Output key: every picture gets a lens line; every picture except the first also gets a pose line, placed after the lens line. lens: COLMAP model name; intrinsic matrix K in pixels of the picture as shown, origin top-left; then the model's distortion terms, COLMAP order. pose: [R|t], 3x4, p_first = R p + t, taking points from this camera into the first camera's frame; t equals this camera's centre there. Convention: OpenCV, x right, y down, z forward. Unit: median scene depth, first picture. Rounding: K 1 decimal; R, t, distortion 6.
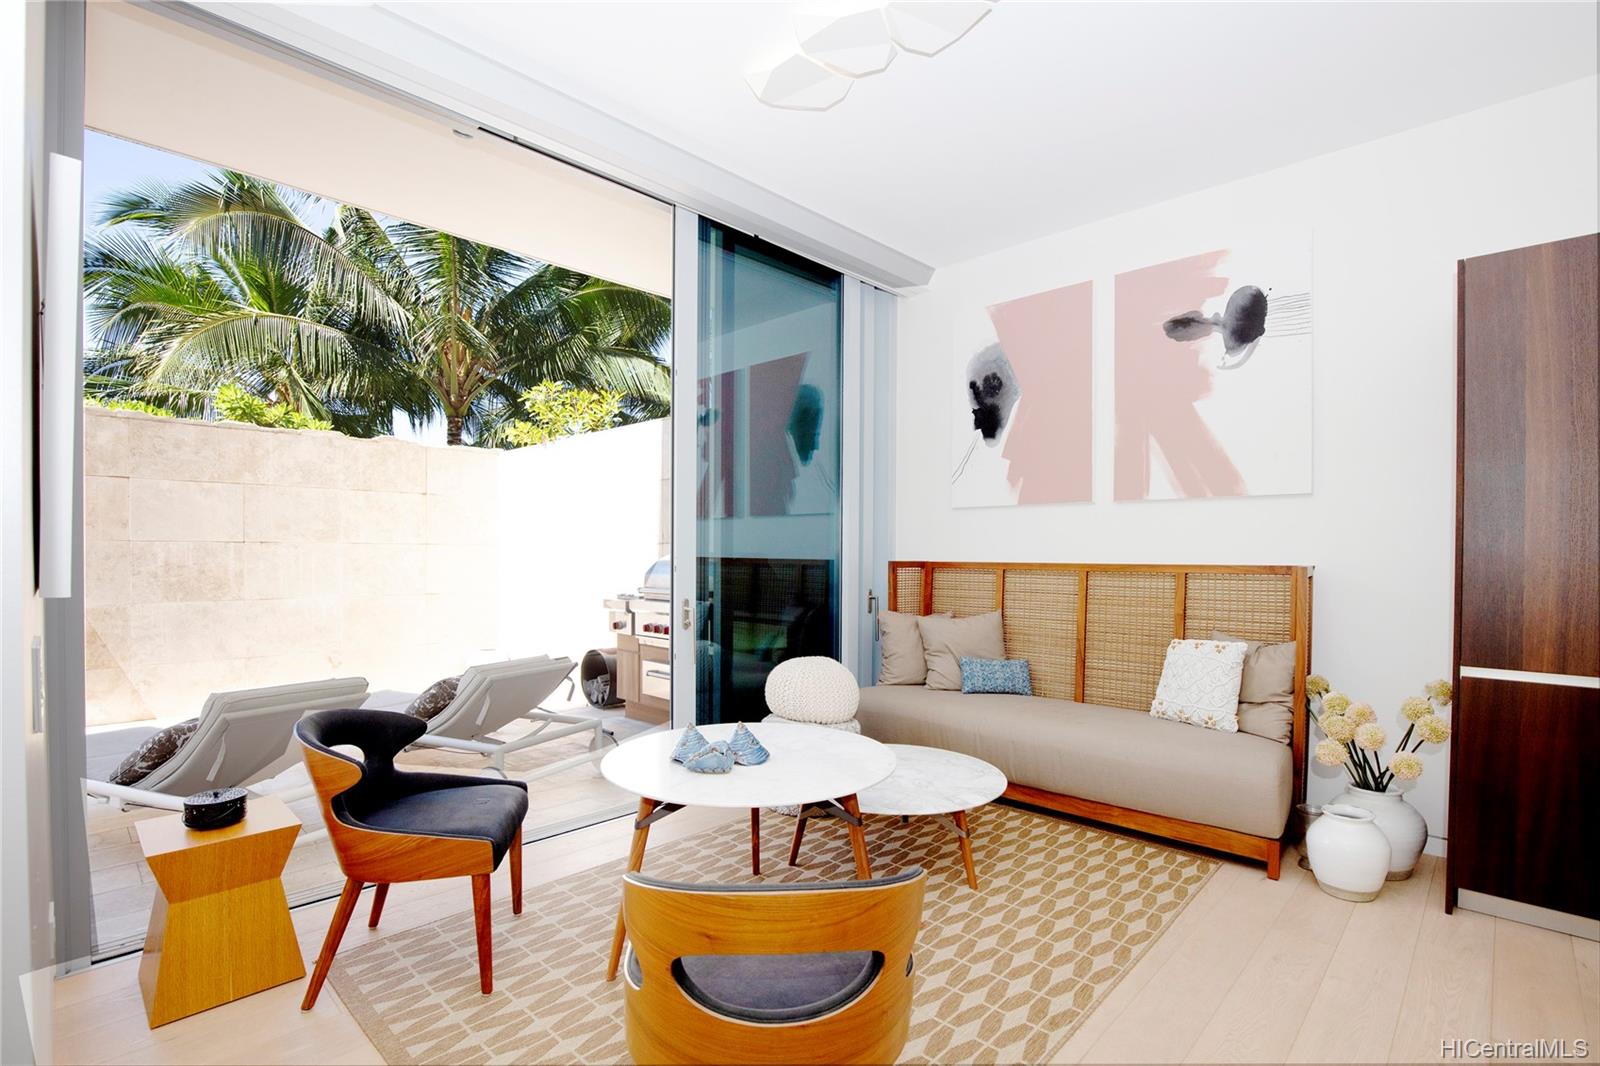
lens RADIAL K [[737.8, 0, 795.3], [0, 737.8, 532.4], [0, 0, 1]] dist [-0.038683, 0.005620]
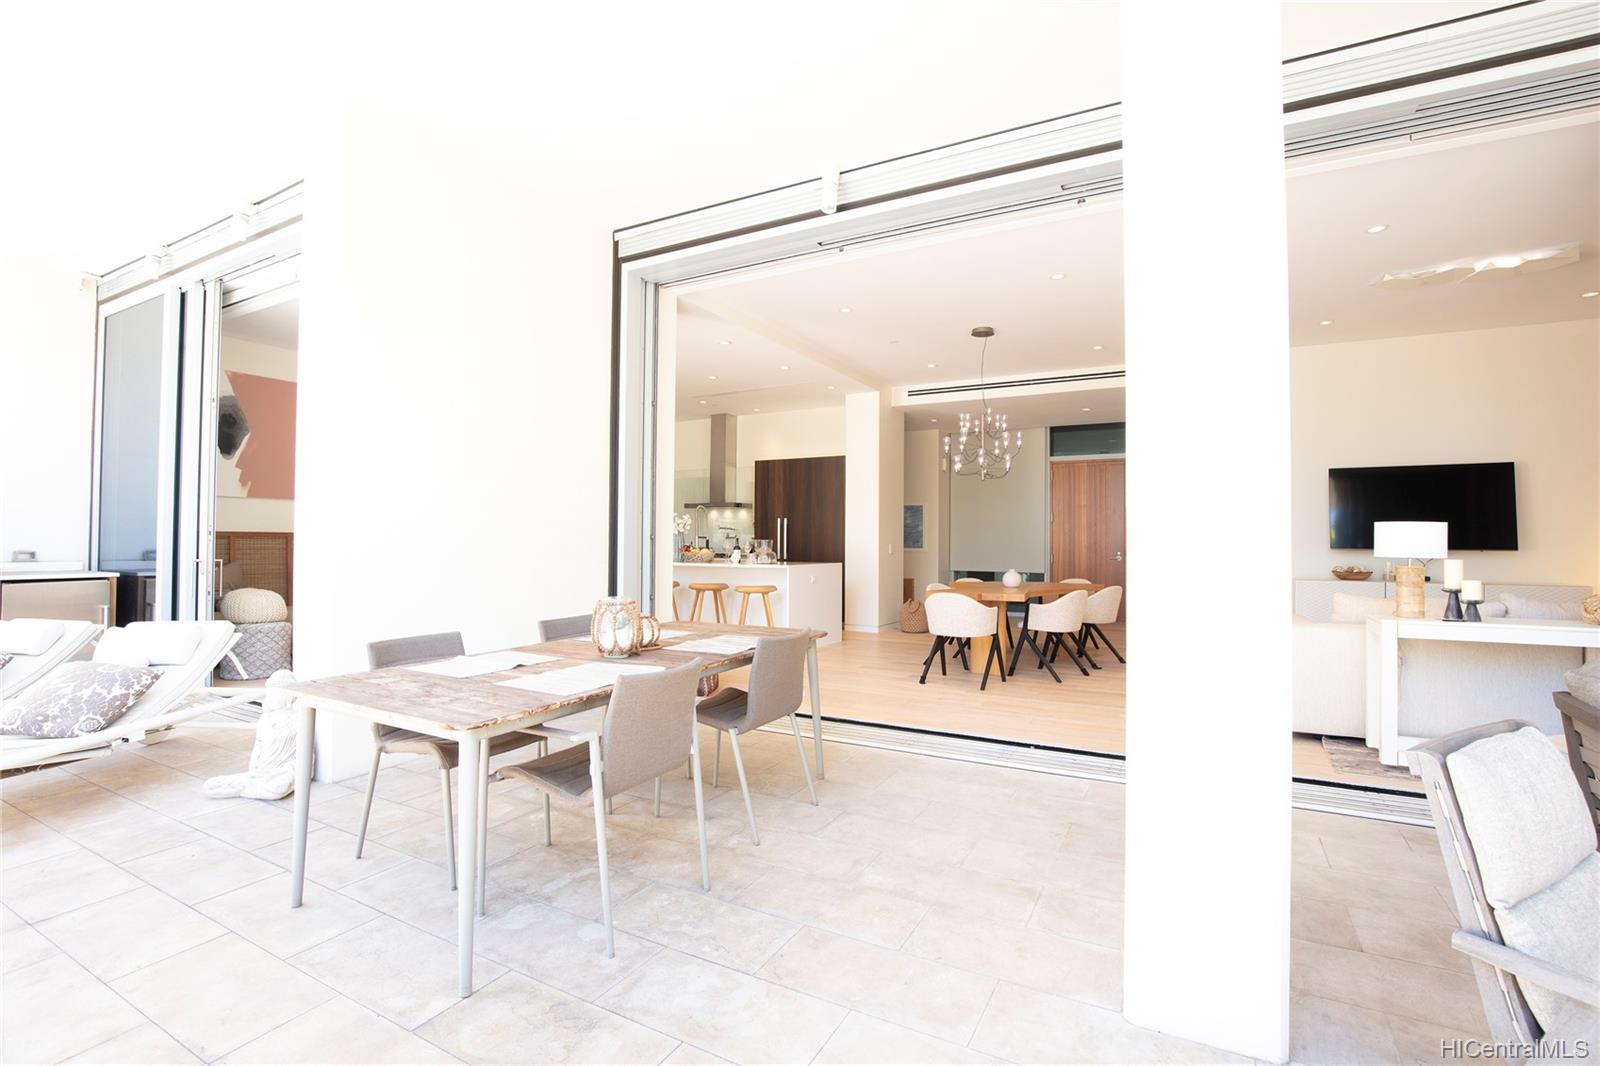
lens RADIAL K [[737.8, 0, 795.3], [0, 737.8, 532.4], [0, 0, 1]] dist [-0.038683, 0.005620]
pose [[-0.242103, 0.008513, 0.970213, -1.922759], [-0.020147, 0.999702, -0.013799, 0.048087], [-0.970041, -0.022888, -0.241859, 0.220095]]
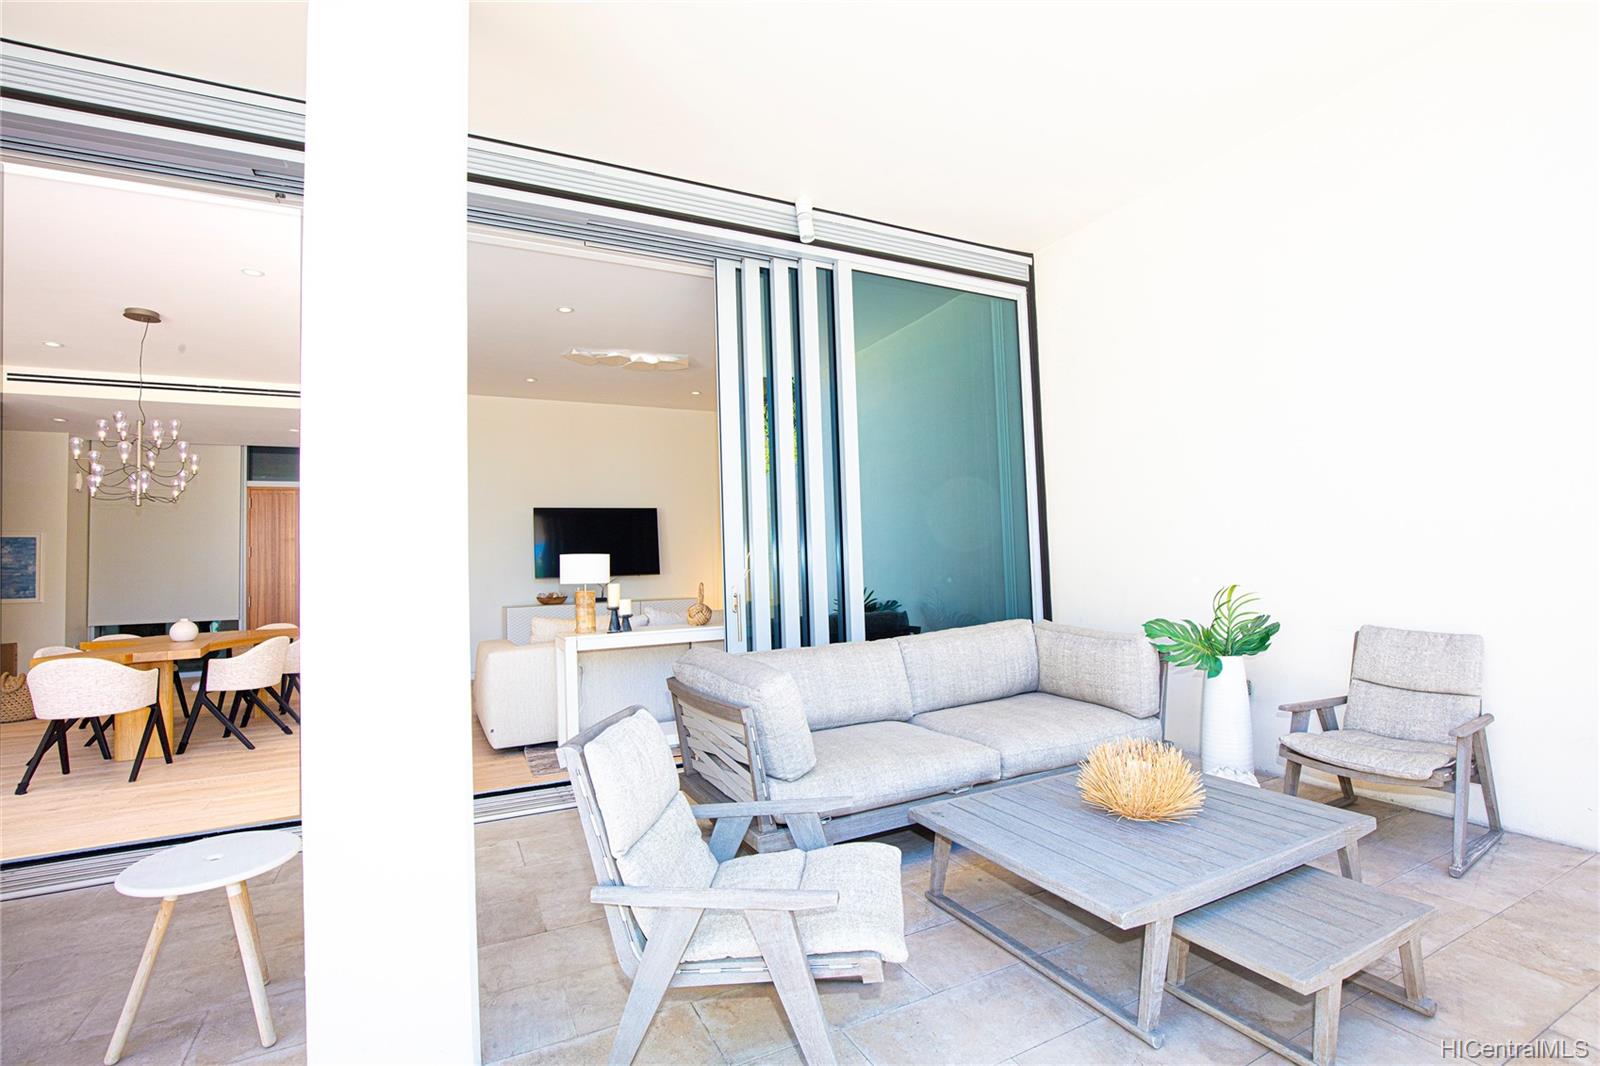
lens RADIAL K [[738.1, 0, 832.7], [0, 738.1, 528.0], [0, 0, 1]] dist [-0.052129, 0.010993]
pose [[-0.950451, 0.044653, 0.307649, -1.941144], [0.026517, 0.997669, -0.062881, 0.047599], [-0.309740, -0.051607, -0.949420, 0.199383]]
